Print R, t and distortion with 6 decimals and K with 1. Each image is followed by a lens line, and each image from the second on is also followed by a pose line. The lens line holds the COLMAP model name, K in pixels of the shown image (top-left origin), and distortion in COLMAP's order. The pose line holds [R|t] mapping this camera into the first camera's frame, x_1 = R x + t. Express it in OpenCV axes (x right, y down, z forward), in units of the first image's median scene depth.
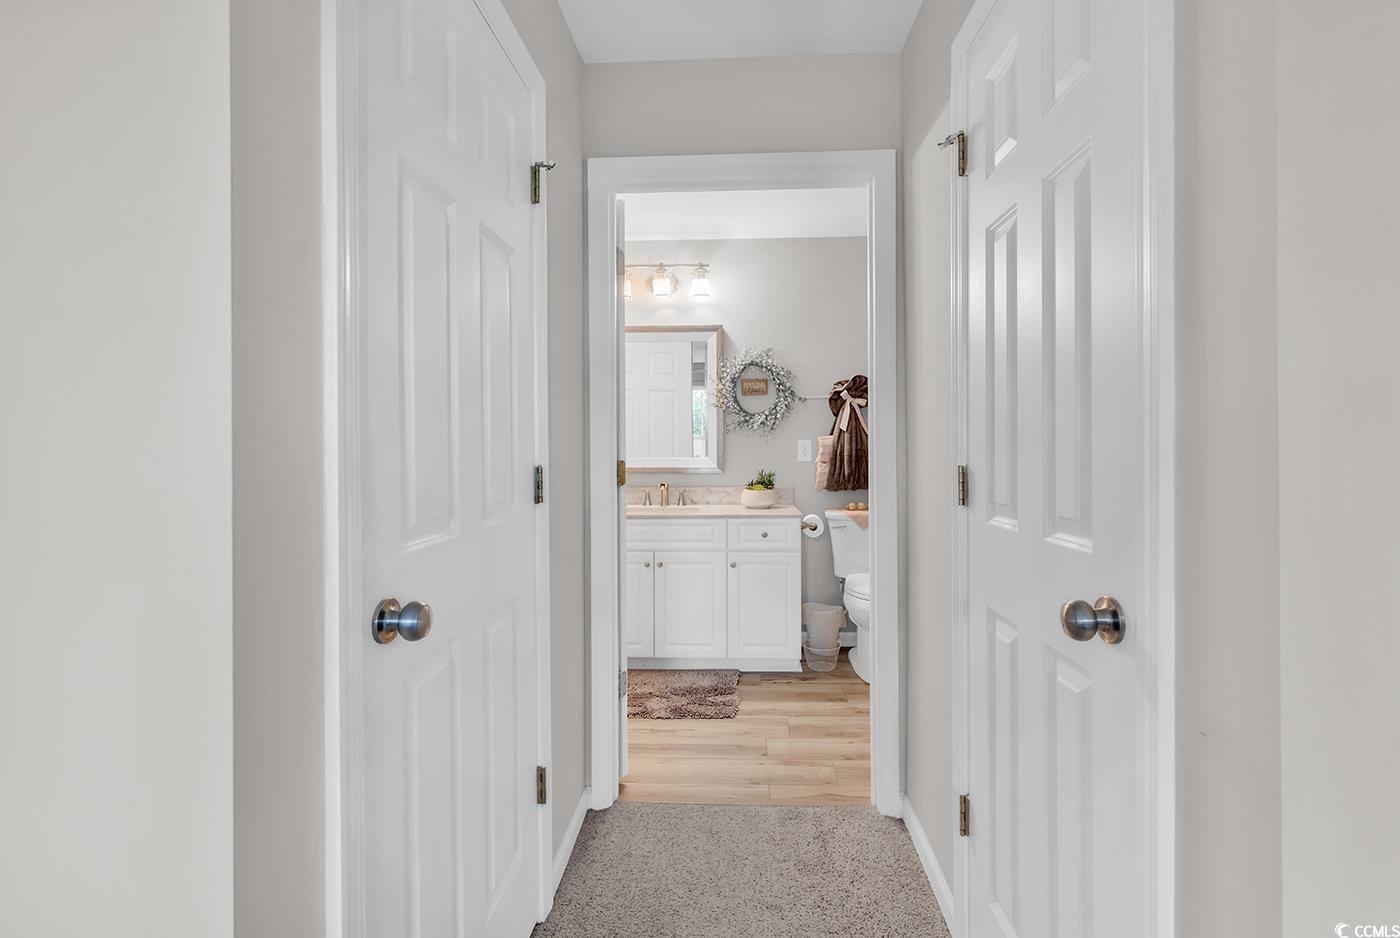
lens RADIAL K [[638.9, 0, 699.1], [0, 638.9, 444.4], [0, 0, 1]] dist [0.008577, -0.004957]
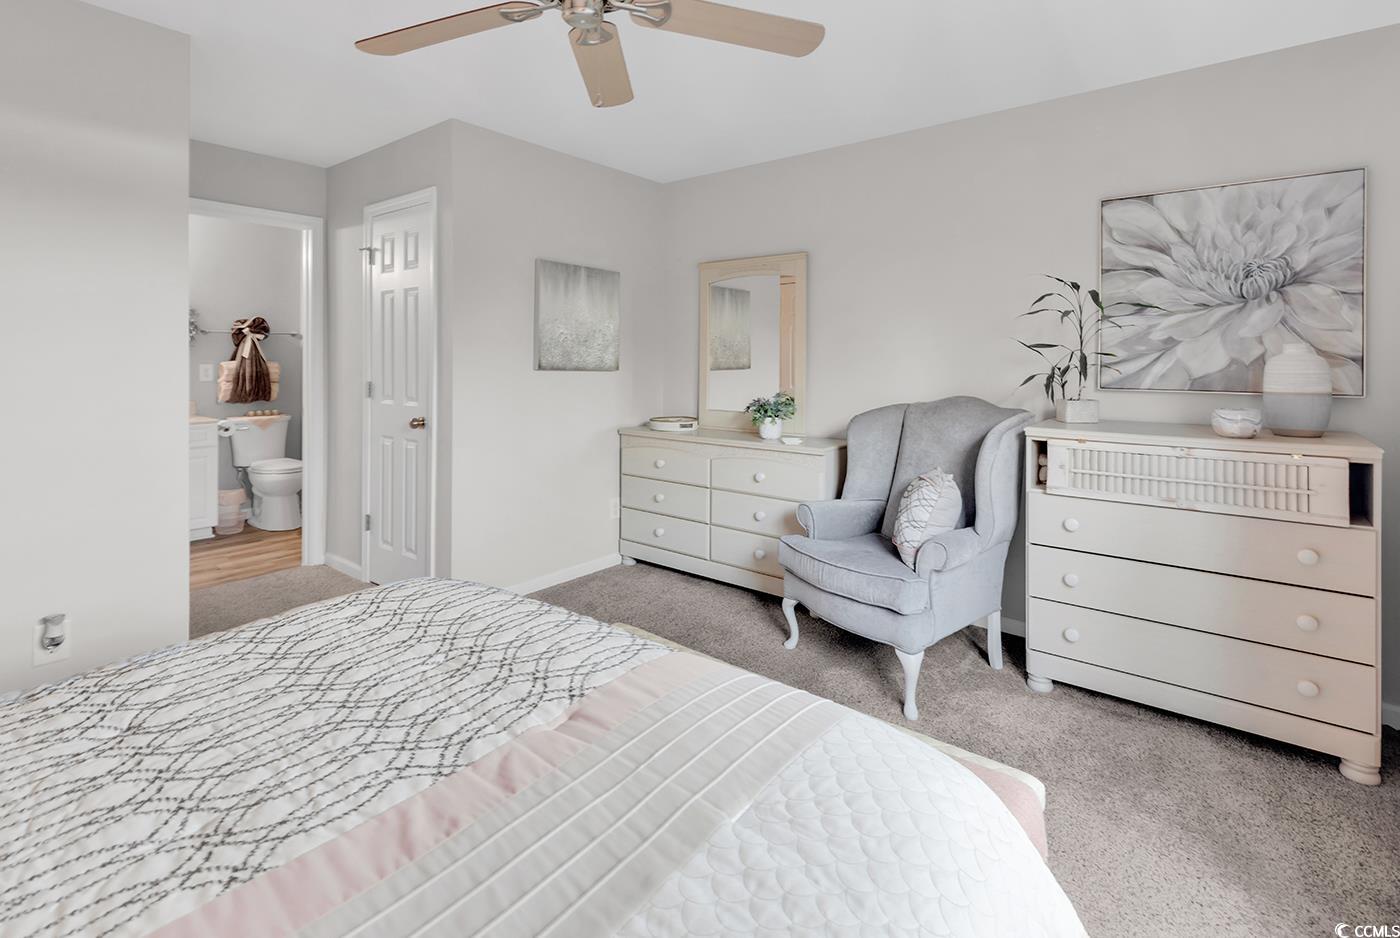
lens RADIAL K [[638.9, 0, 695.9], [0, 638.9, 368.7], [0, 0, 1]] dist [0.008577, -0.004957]
pose [[0.569543, 0.003174, 0.821956, -0.340174], [-0.012624, 0.999908, 0.004886, -0.016846], [-0.821865, -0.013158, 0.569530, -0.545873]]
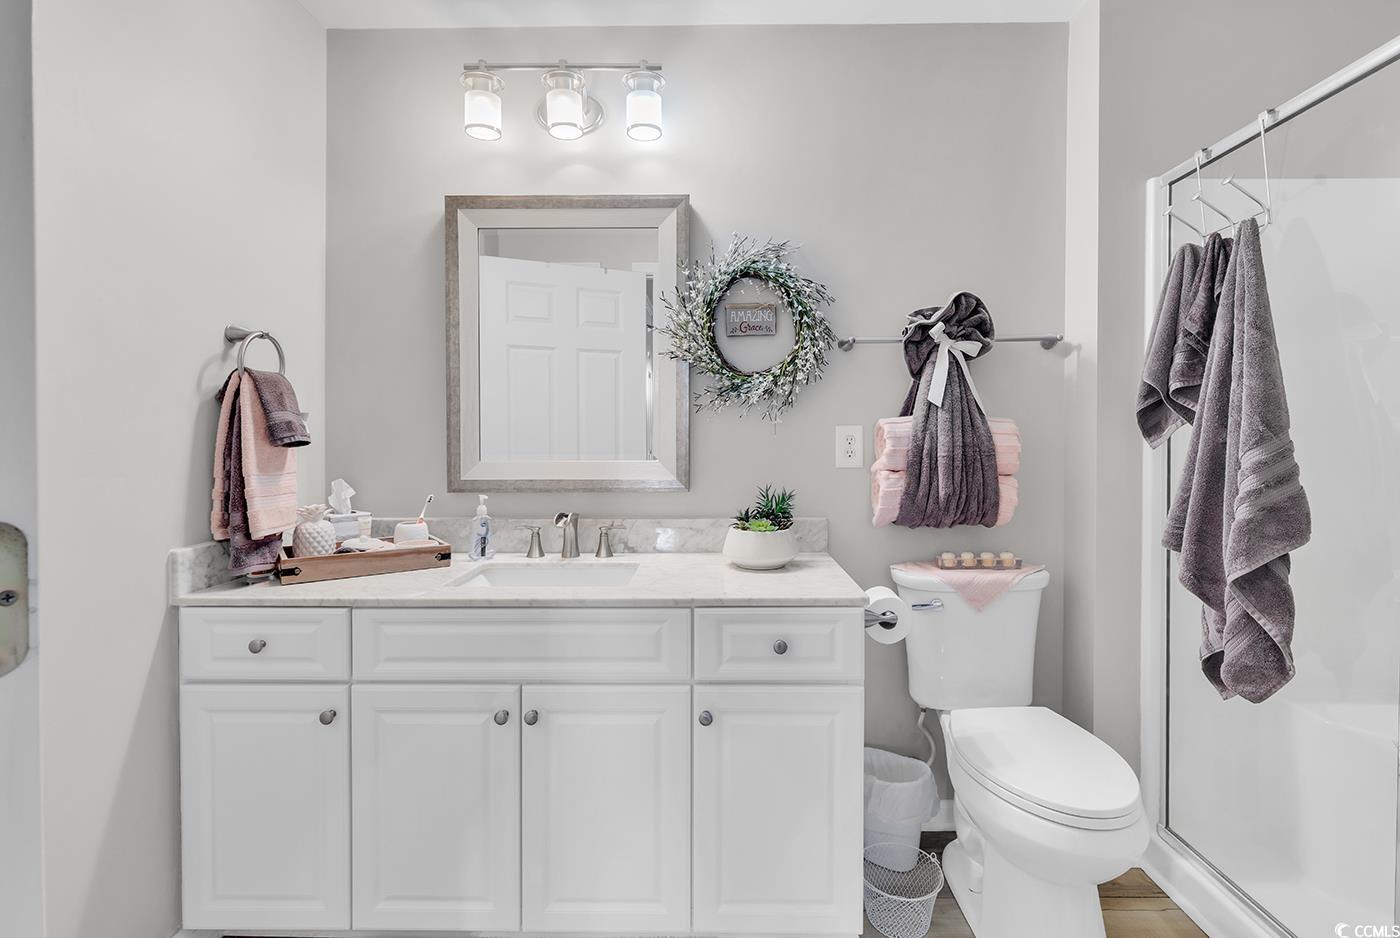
lens RADIAL K [[638.9, 0, 693.9], [0, 638.9, 455.9], [0, 0, 1]] dist [0.008577, -0.004957]
pose [[0.999666, 0.002549, 0.025706, 0.029739], [-0.003313, 0.999553, 0.029714, 0.002587], [-0.025619, -0.029789, 0.999228, 0.512160]]
